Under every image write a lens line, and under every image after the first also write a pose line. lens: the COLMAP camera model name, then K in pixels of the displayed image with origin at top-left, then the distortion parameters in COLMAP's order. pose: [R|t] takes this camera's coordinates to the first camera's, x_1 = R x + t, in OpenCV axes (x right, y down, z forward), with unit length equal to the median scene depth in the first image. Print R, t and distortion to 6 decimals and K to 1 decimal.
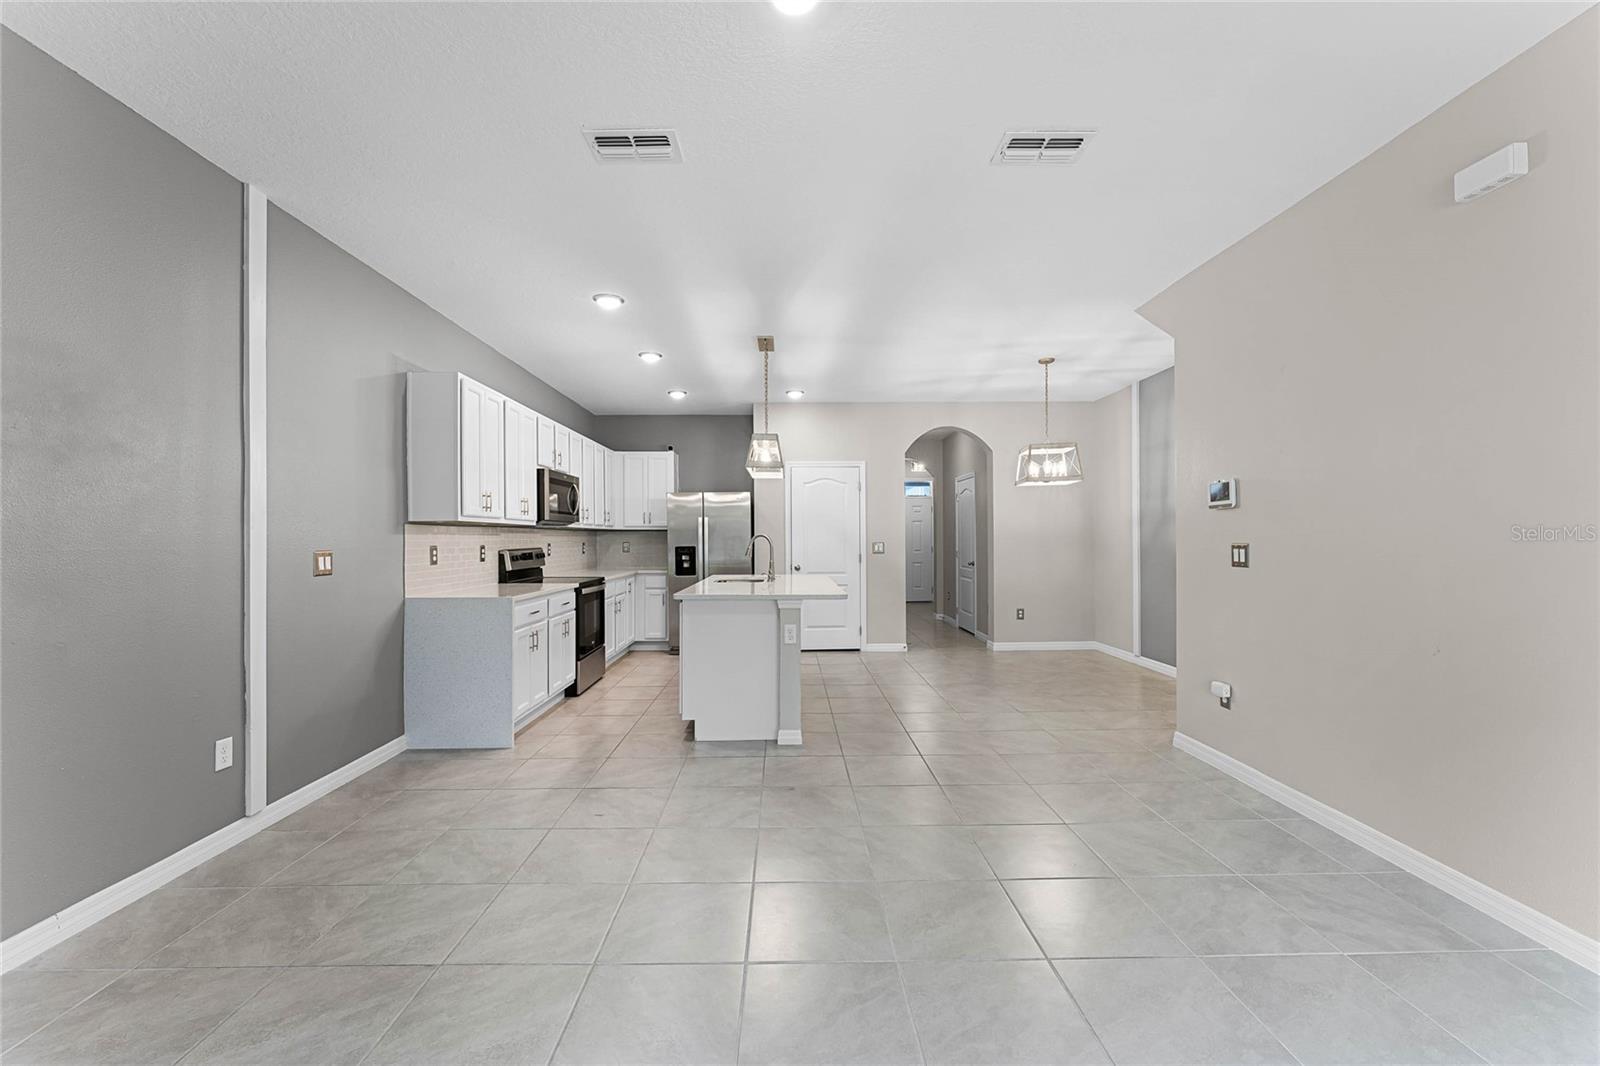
lens RADIAL K [[639.3, 0, 800.1], [0, 639.3, 536.6], [0, 0, 1]] dist [-0.002022, -0.000212]
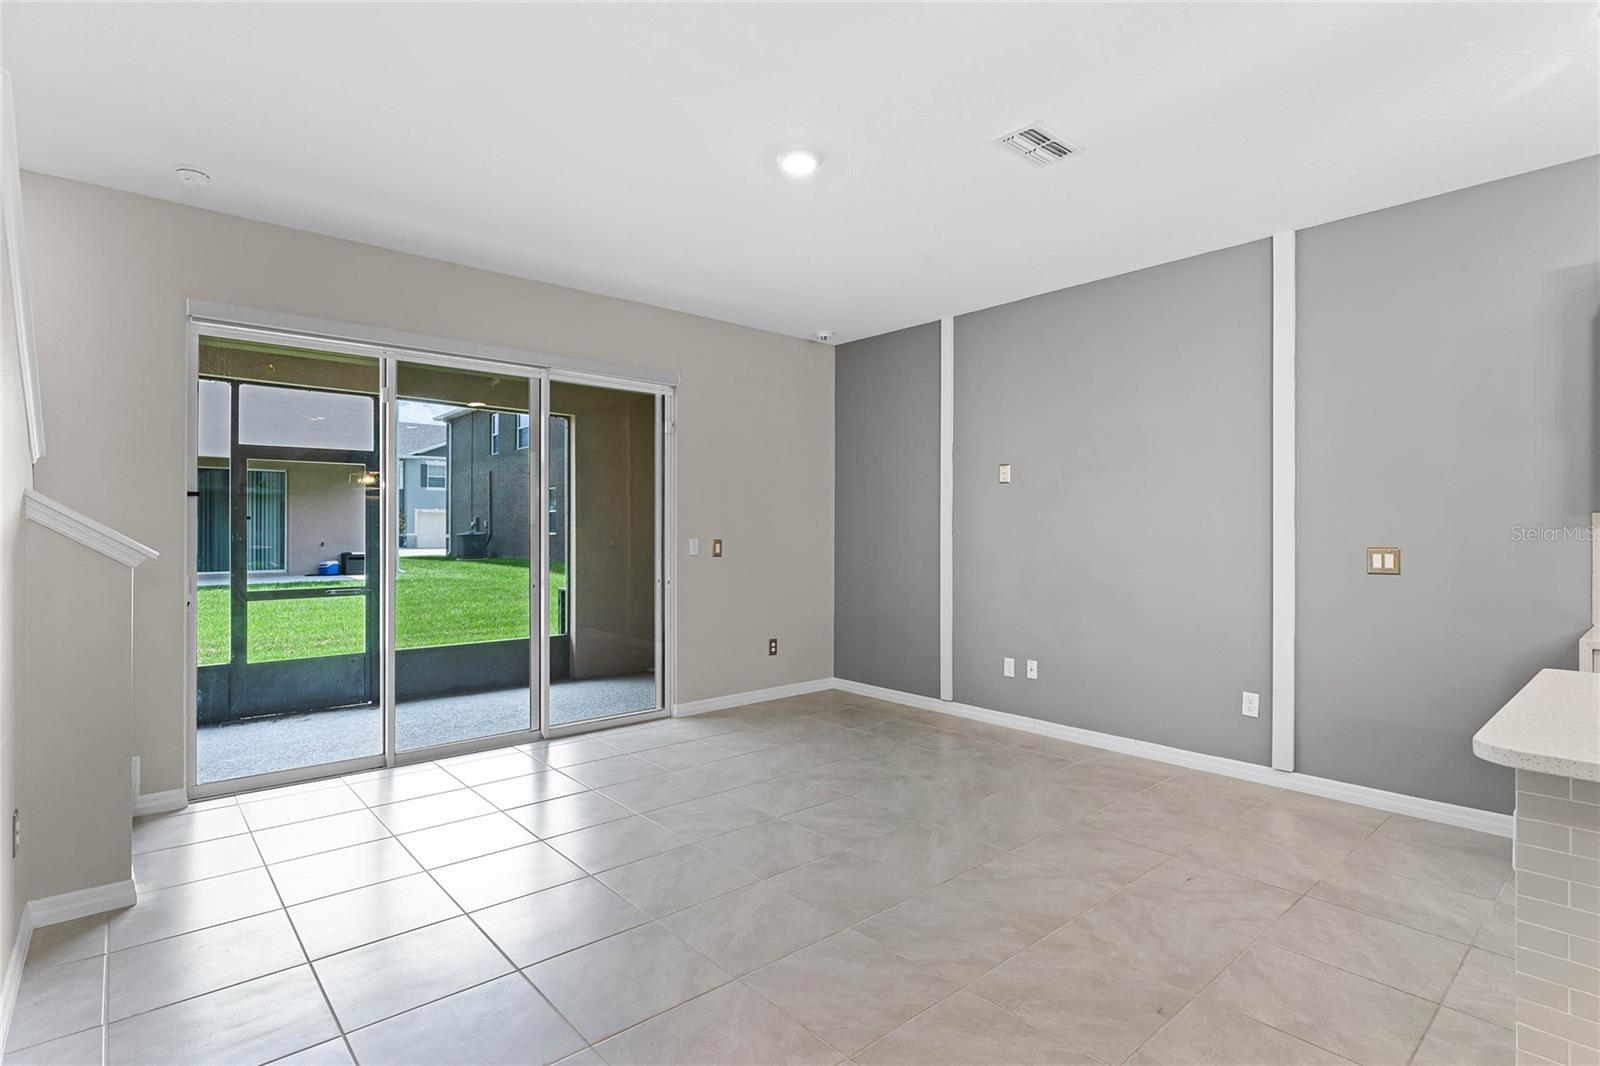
lens RADIAL K [[785.5, 0, 800.0], [0, 785.5, 533.0], [0, 0, 1]] dist [-0.001576, -0.000425]
pose [[-0.765781, 0.002254, -0.643098, 0.398842], [0.004372, 0.999989, -0.001701, -0.000678], [0.643087, -0.004114, -0.765782, 0.824701]]
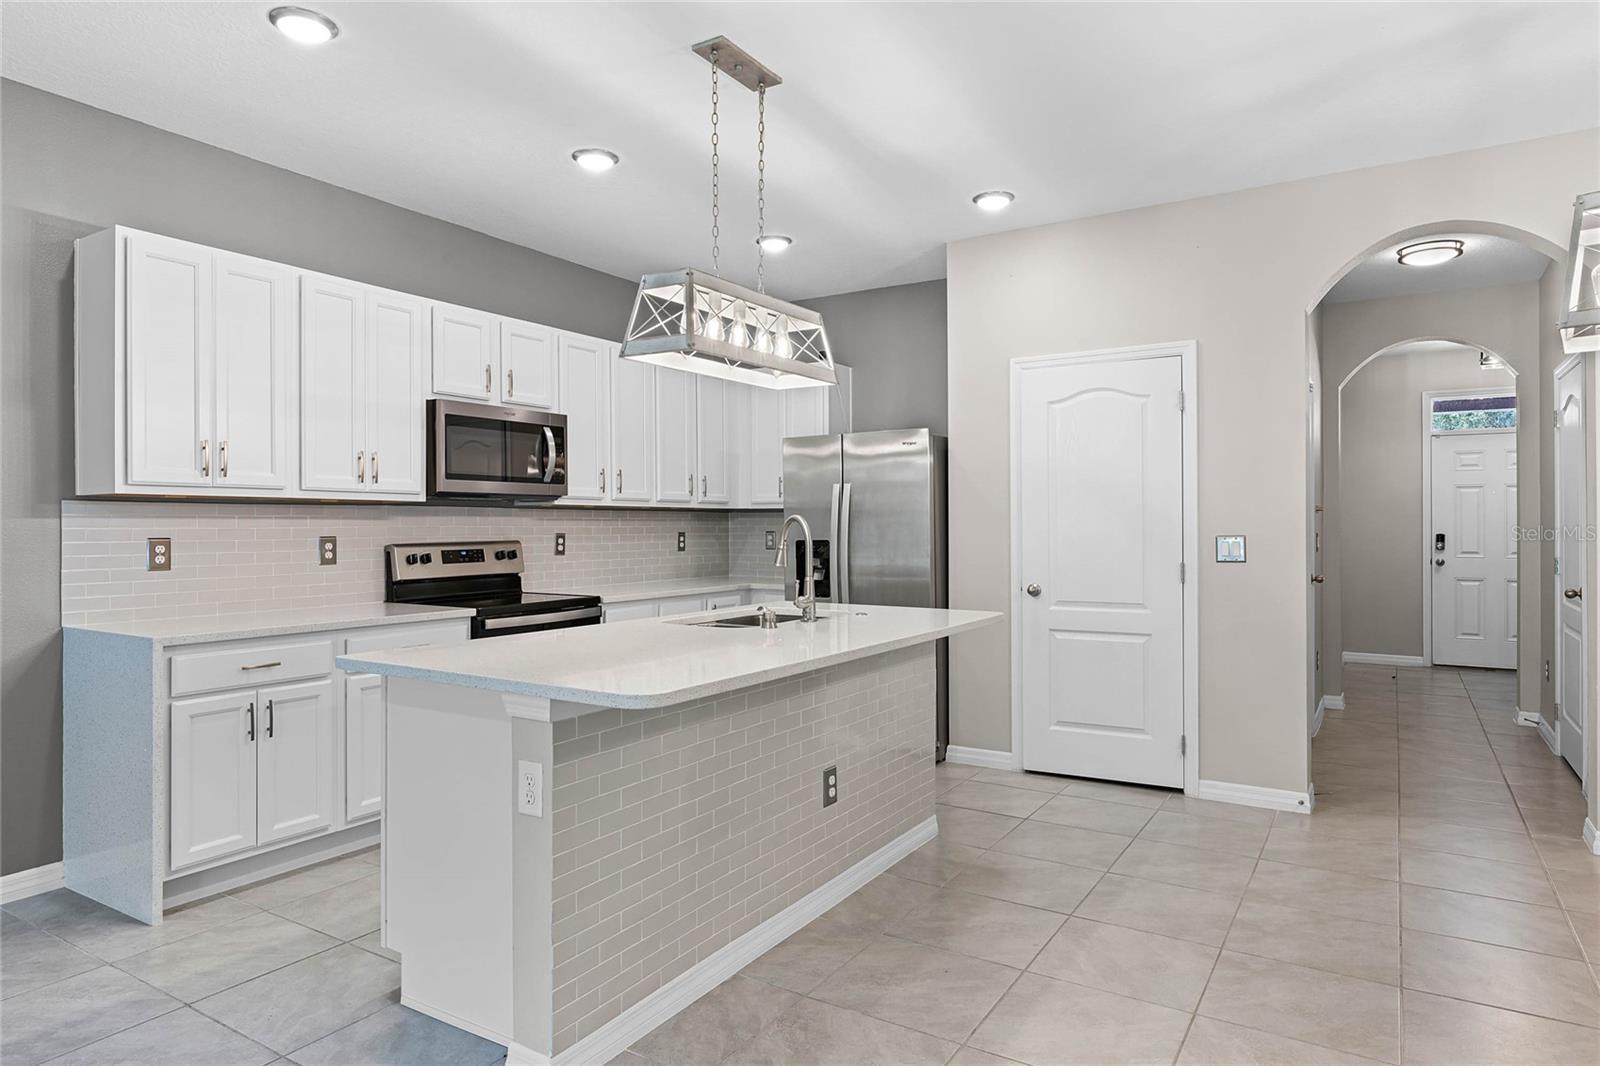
lens RADIAL K [[932.8, 0, 800.0], [0, 932.8, 533.0], [0, 0, 1]] dist [-0.001685, -0.000720]
pose [[0.835207, 0.011099, -0.549823, 0.310974], [-0.001997, 0.999851, 0.017150, -0.004473], [0.549931, -0.013226, 0.835105, 0.493443]]
